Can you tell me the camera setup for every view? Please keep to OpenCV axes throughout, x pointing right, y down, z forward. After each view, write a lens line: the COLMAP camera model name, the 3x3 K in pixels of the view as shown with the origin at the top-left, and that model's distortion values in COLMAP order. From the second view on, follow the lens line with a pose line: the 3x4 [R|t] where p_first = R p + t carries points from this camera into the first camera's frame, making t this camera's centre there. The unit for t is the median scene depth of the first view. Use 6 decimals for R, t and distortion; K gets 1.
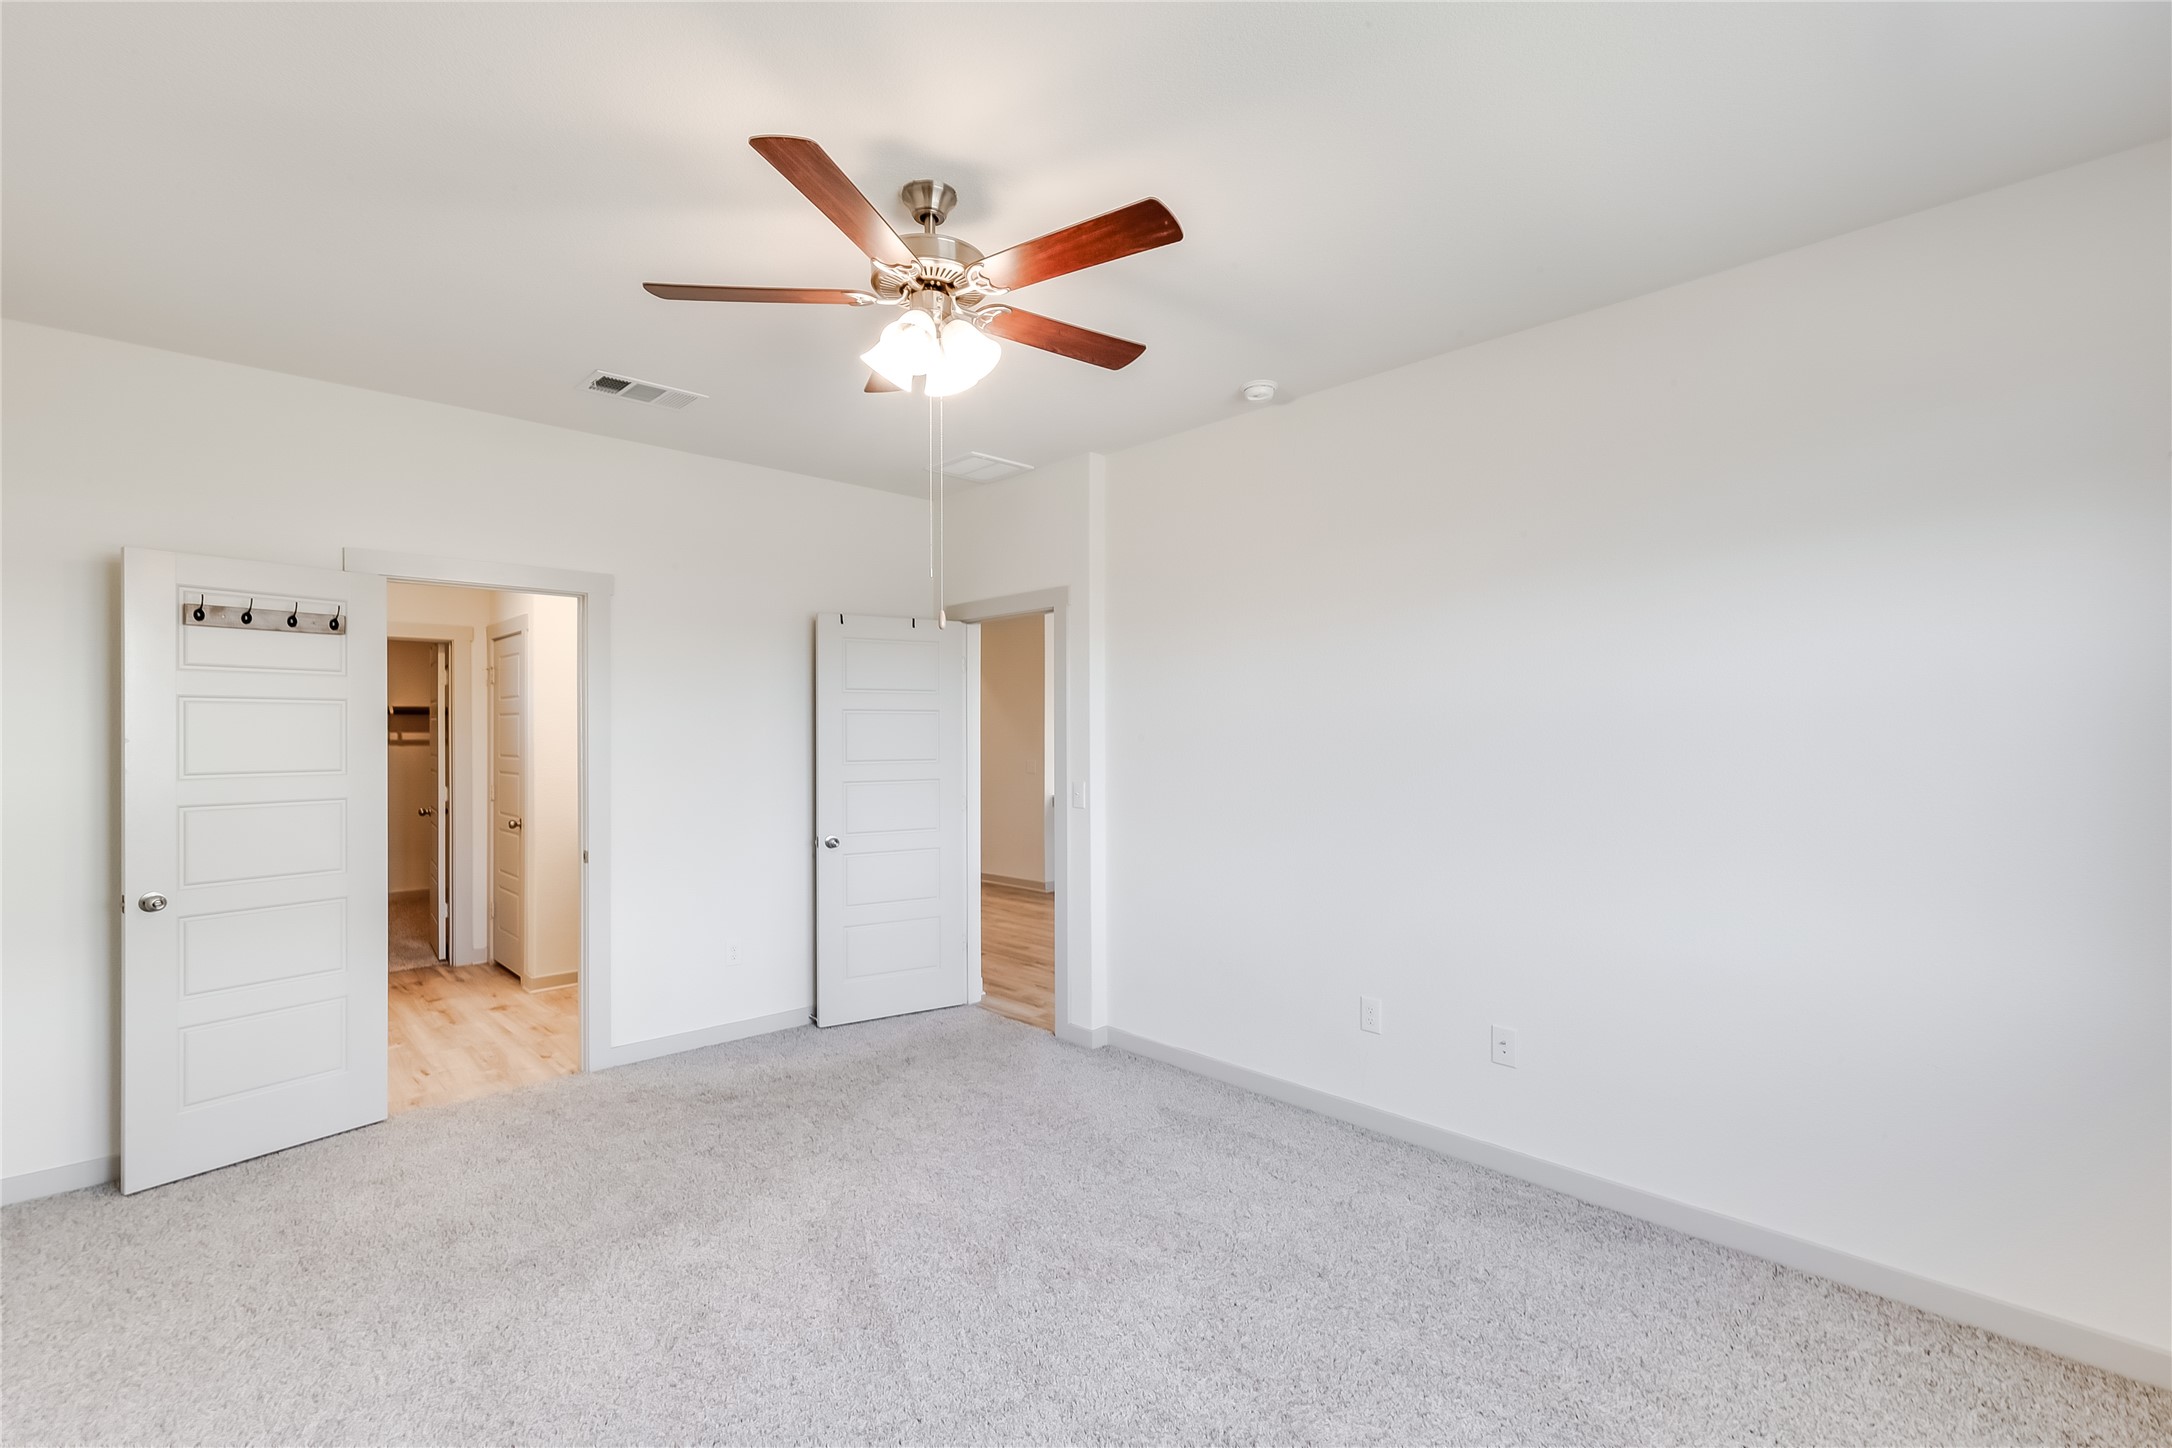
lens RADIAL K [[1006.0, 0, 1097.5], [0, 1006.0, 716.8], [0, 0, 1]] dist [0.018657, -0.001447]
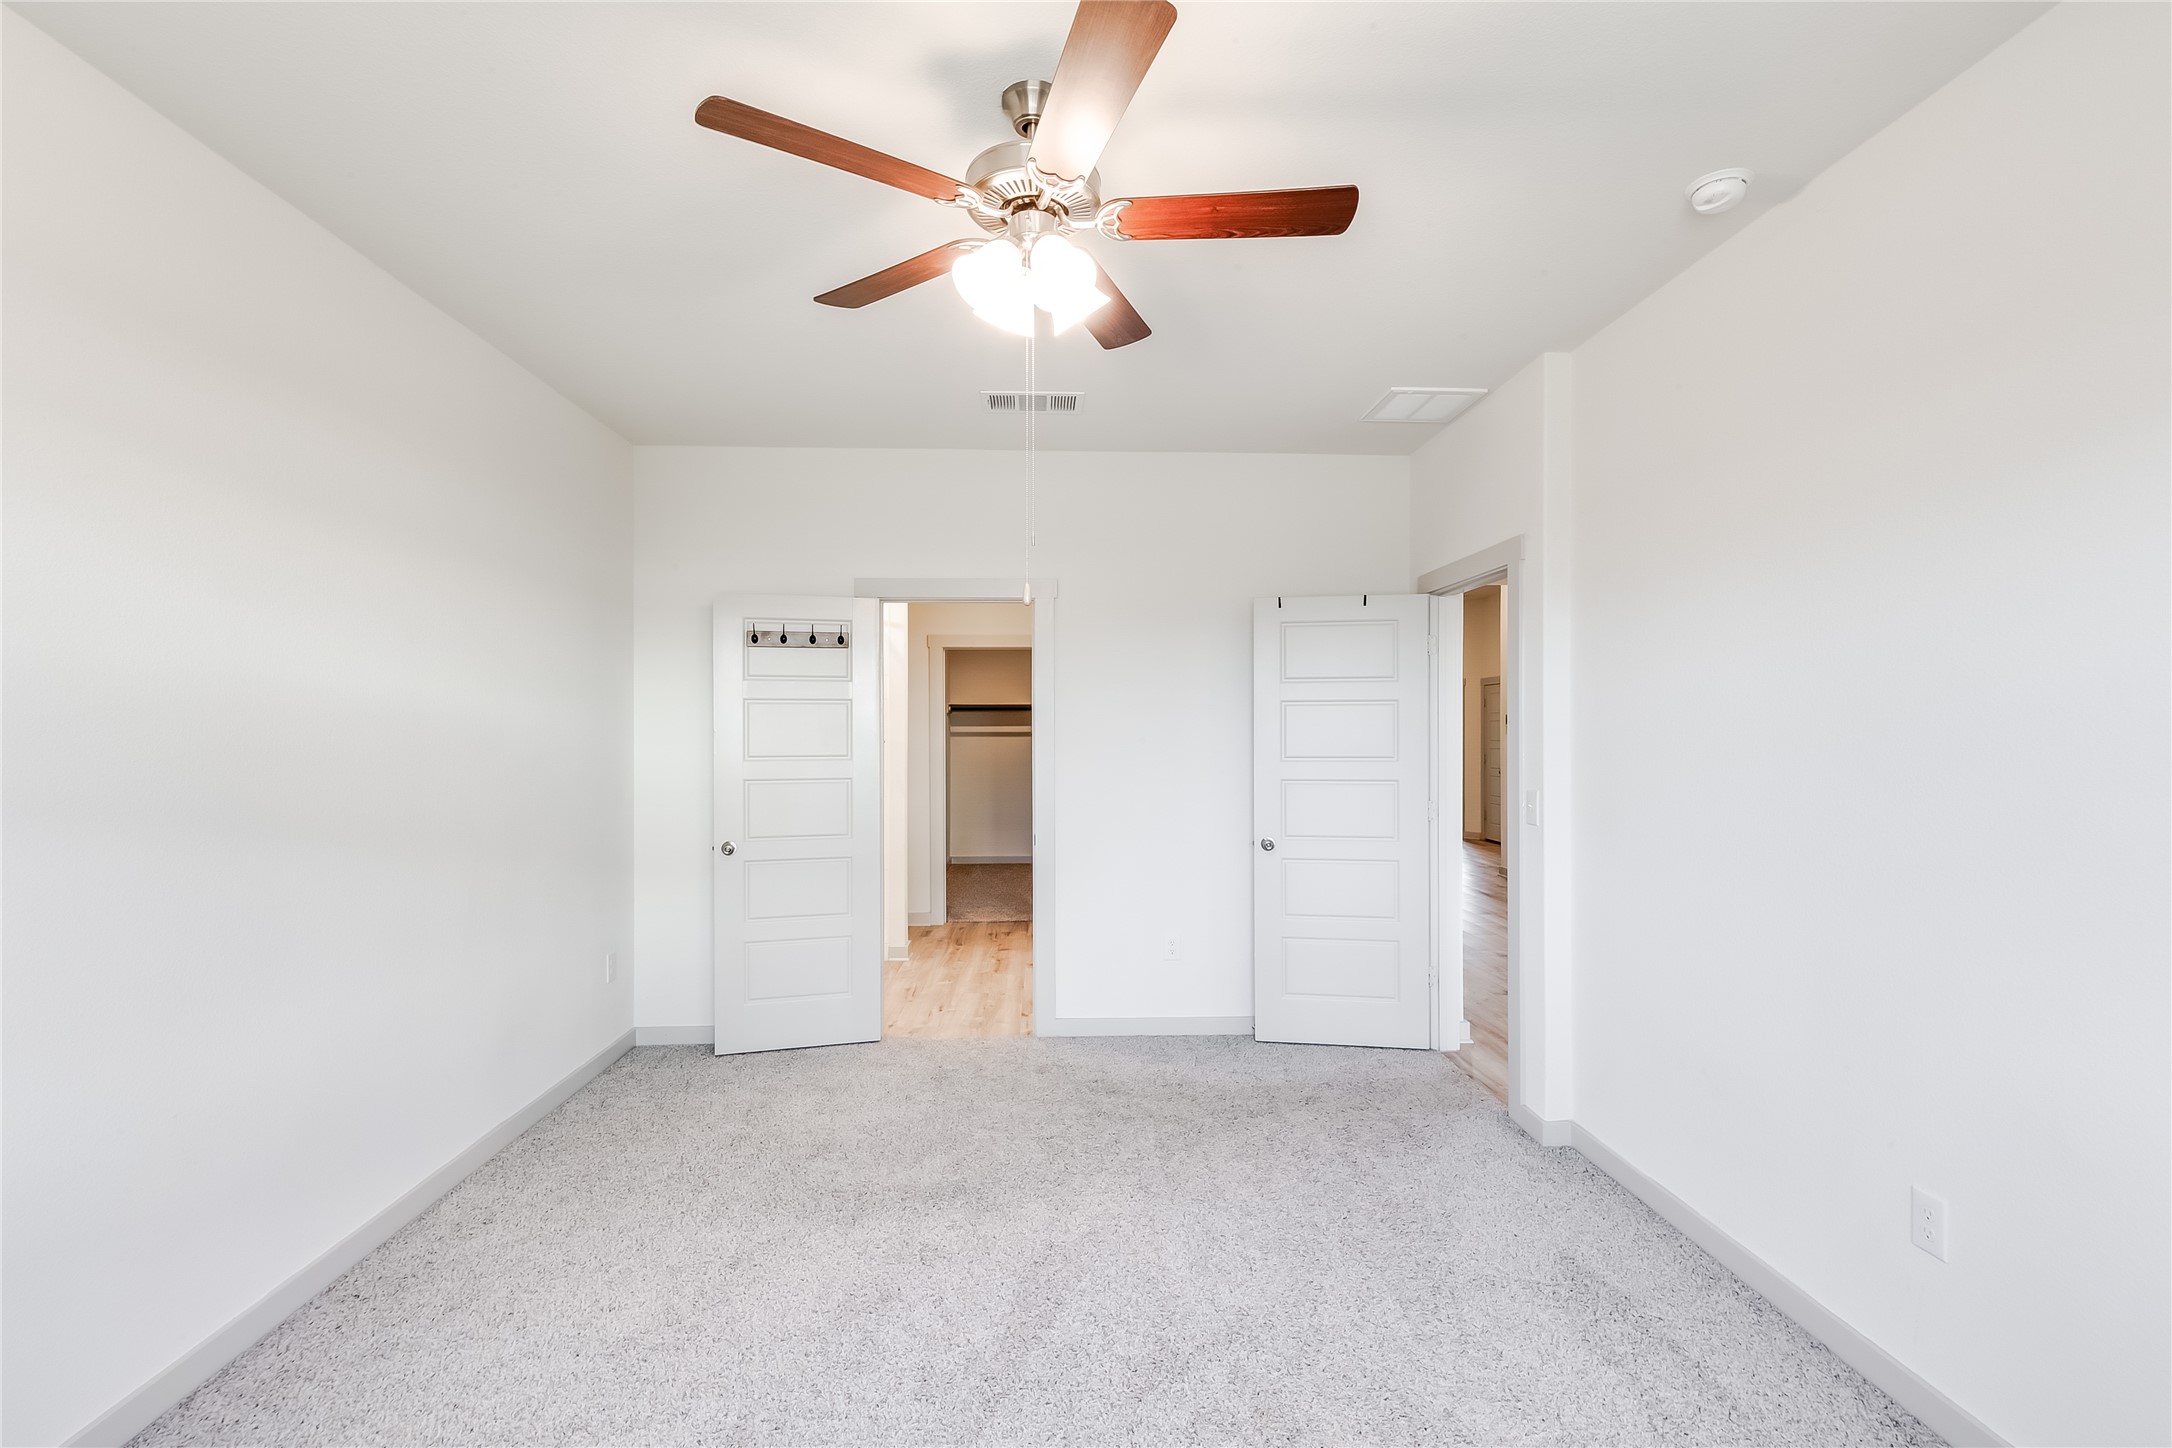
lens RADIAL K [[1006.0, 0, 1075.1], [0, 1006.0, 721.8], [0, 0, 1]] dist [0.018657, -0.001447]
pose [[0.750659, -0.002641, -0.660685, 0.291473], [0.009969, 0.999923, 0.007329, 0.004085], [0.660615, -0.012088, 0.750628, 0.253532]]
